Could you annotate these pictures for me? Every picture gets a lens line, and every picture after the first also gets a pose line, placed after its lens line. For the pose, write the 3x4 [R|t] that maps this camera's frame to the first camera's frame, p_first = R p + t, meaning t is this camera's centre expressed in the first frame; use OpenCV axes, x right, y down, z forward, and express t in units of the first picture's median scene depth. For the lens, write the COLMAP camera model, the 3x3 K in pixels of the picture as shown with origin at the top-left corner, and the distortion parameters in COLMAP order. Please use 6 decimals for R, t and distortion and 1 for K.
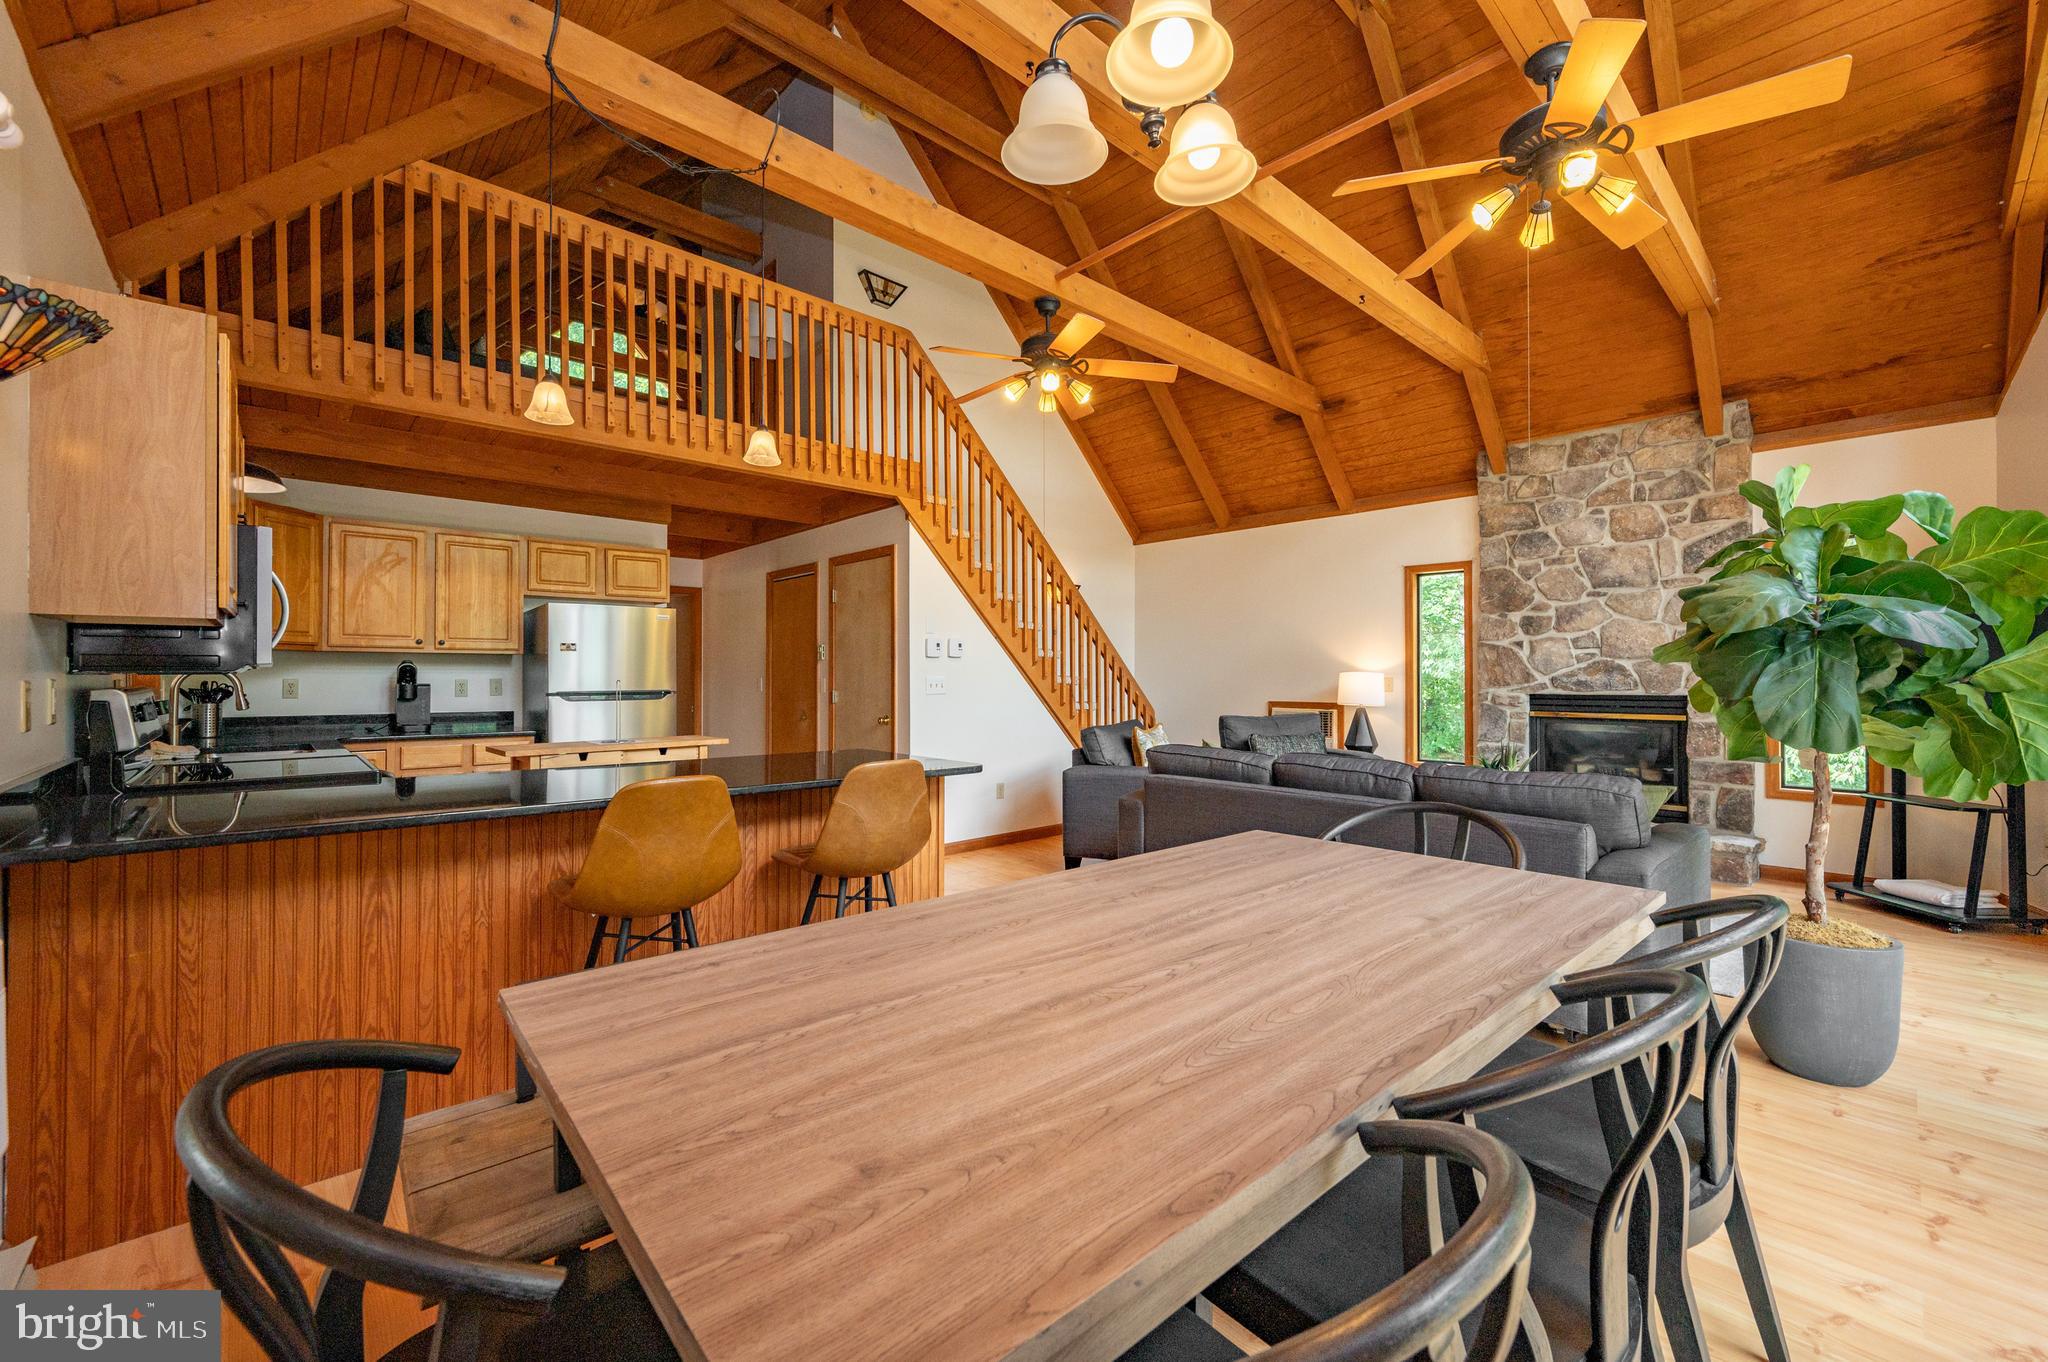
lens RADIAL K [[810.6, 0, 1017.7], [0, 810.6, 680.0], [0, 0, 1]] dist [-0.003777, 0.001357]
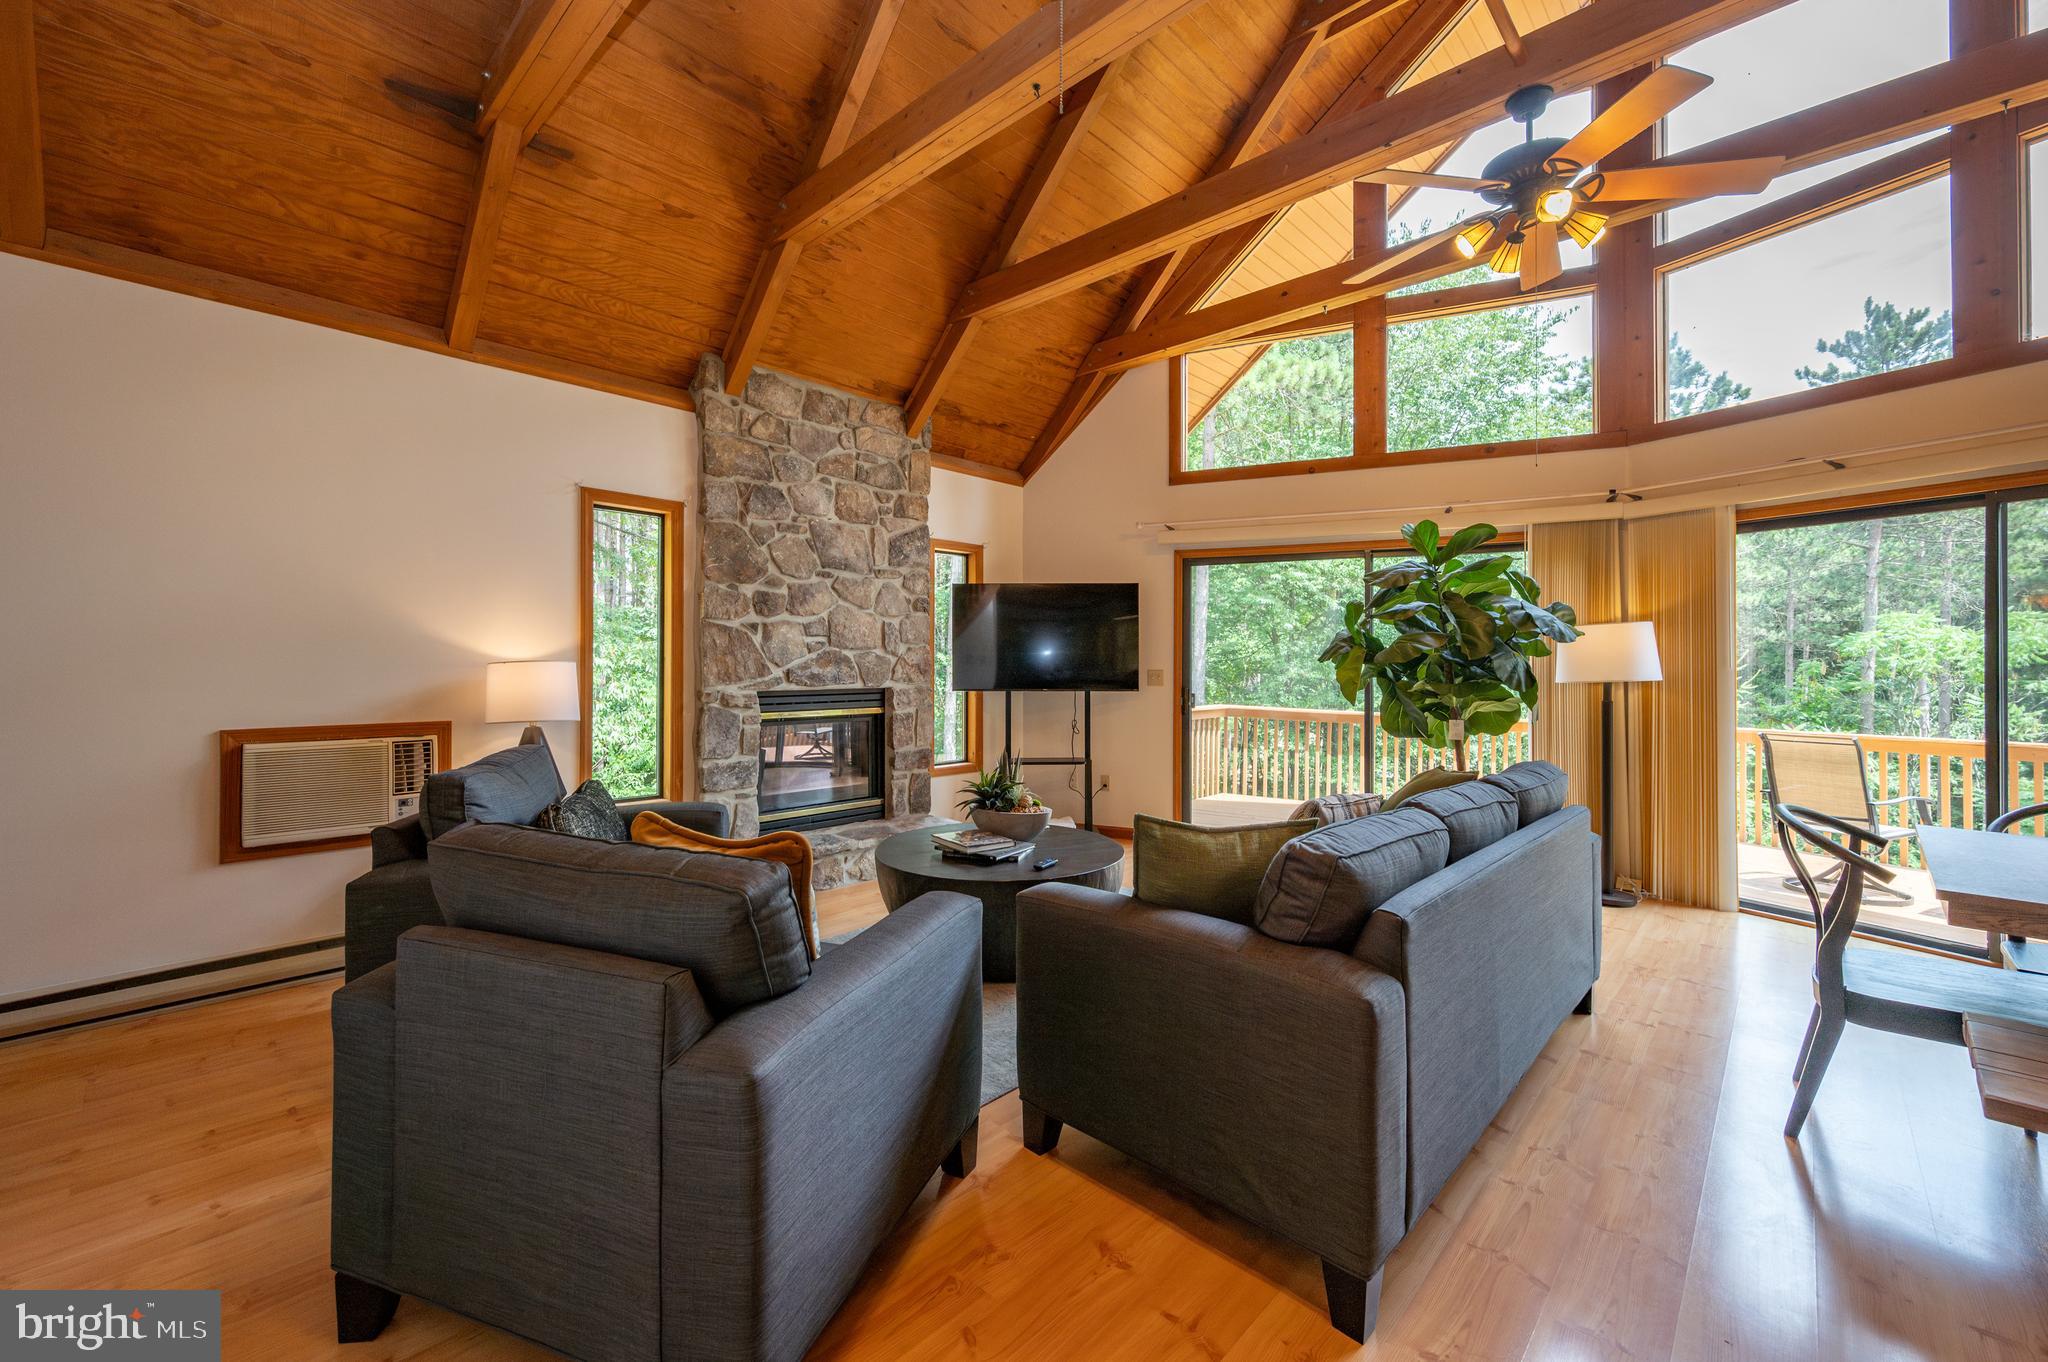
lens RADIAL K [[810.6, 0, 1029.7], [0, 810.6, 655.3], [0, 0, 1]] dist [-0.003777, 0.001357]
pose [[-0.072273, 0.009152, 0.997343, -0.170495], [-0.001482, 0.999956, -0.009284, -0.011143], [-0.997384, -0.002149, -0.072256, 0.829635]]
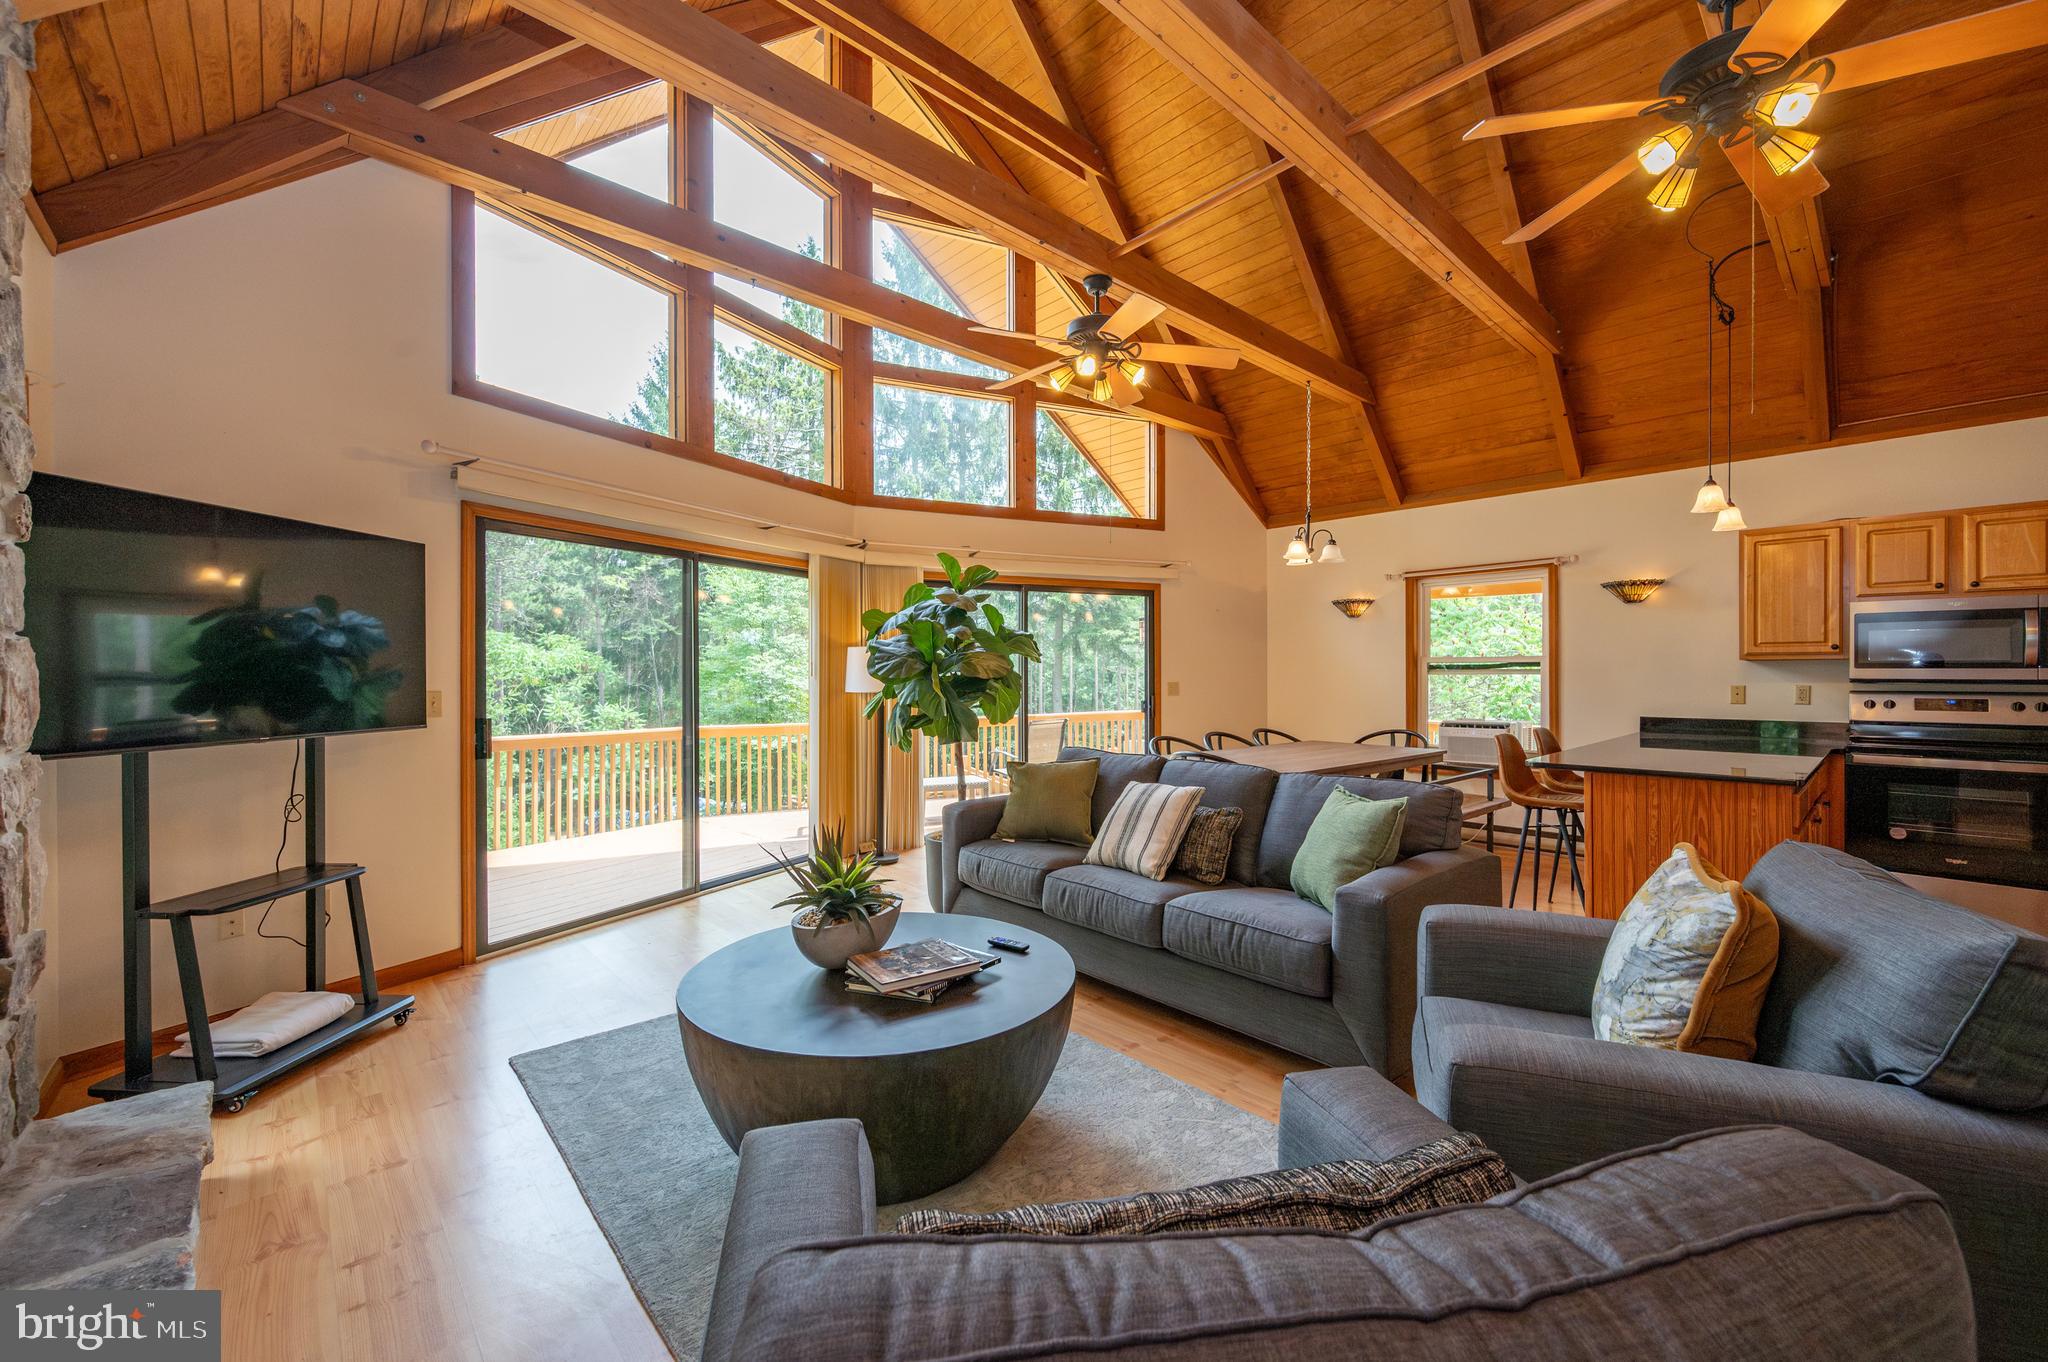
lens RADIAL K [[810.6, 0, 1012.4], [0, 810.6, 674.6], [0, 0, 1]] dist [-0.003777, 0.001357]
pose [[-0.999999, 0.000594, 0.000899, 0.392839], [0.000597, 0.999993, 0.003756, -0.016968], [-0.000896, 0.003757, -0.999993, 1.213571]]
